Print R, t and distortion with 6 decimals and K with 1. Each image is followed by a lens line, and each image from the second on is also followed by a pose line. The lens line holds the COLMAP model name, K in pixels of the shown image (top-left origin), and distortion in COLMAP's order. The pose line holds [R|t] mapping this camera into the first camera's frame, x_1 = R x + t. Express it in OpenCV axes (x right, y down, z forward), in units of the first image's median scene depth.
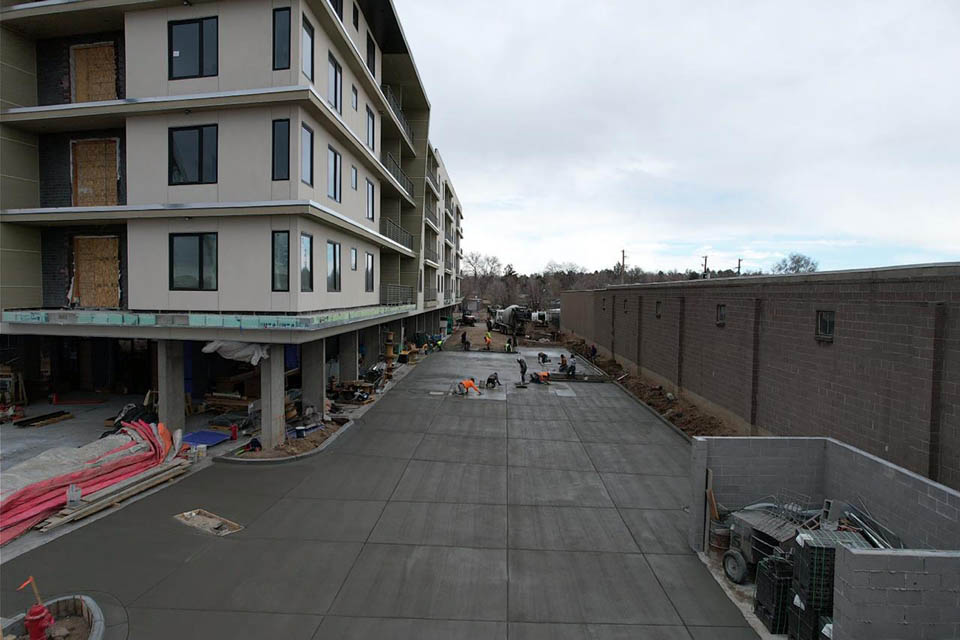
lens RADIAL K [[621.9, 0, 487.3], [0, 621.9, 317.5], [0, 0, 1]] dist [-0.032028, 0.028739]
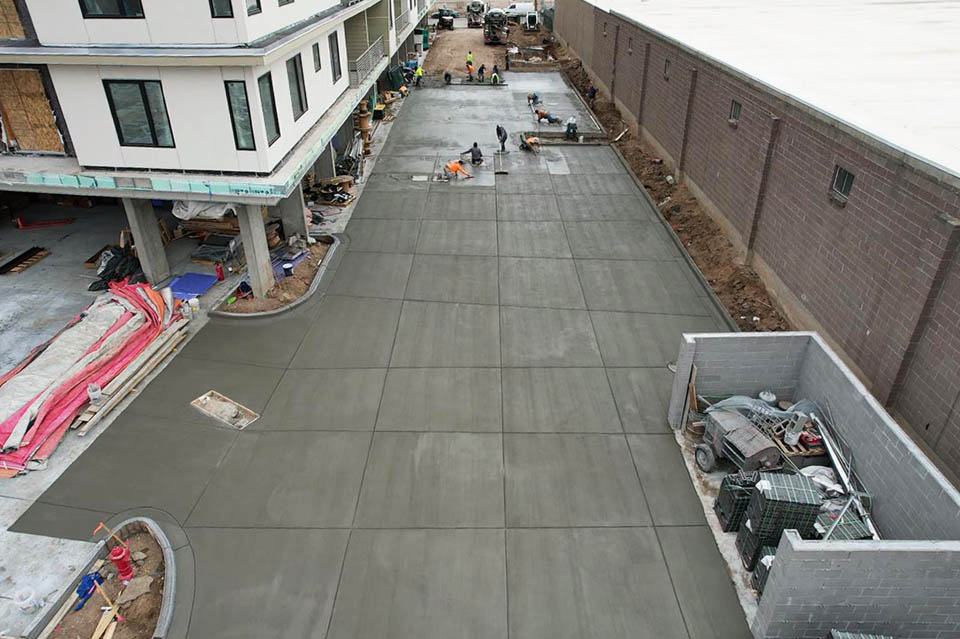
lens RADIAL K [[663.5, 0, 478.9], [0, 663.5, 324.7], [0, 0, 1]] dist [-0.035170, 0.033598]
pose [[0.999653, -0.025802, 0.005379, -0.008542], [0.020395, 0.886536, 0.462209, -0.246934], [-0.016694, -0.461939, 0.886755, 0.029616]]
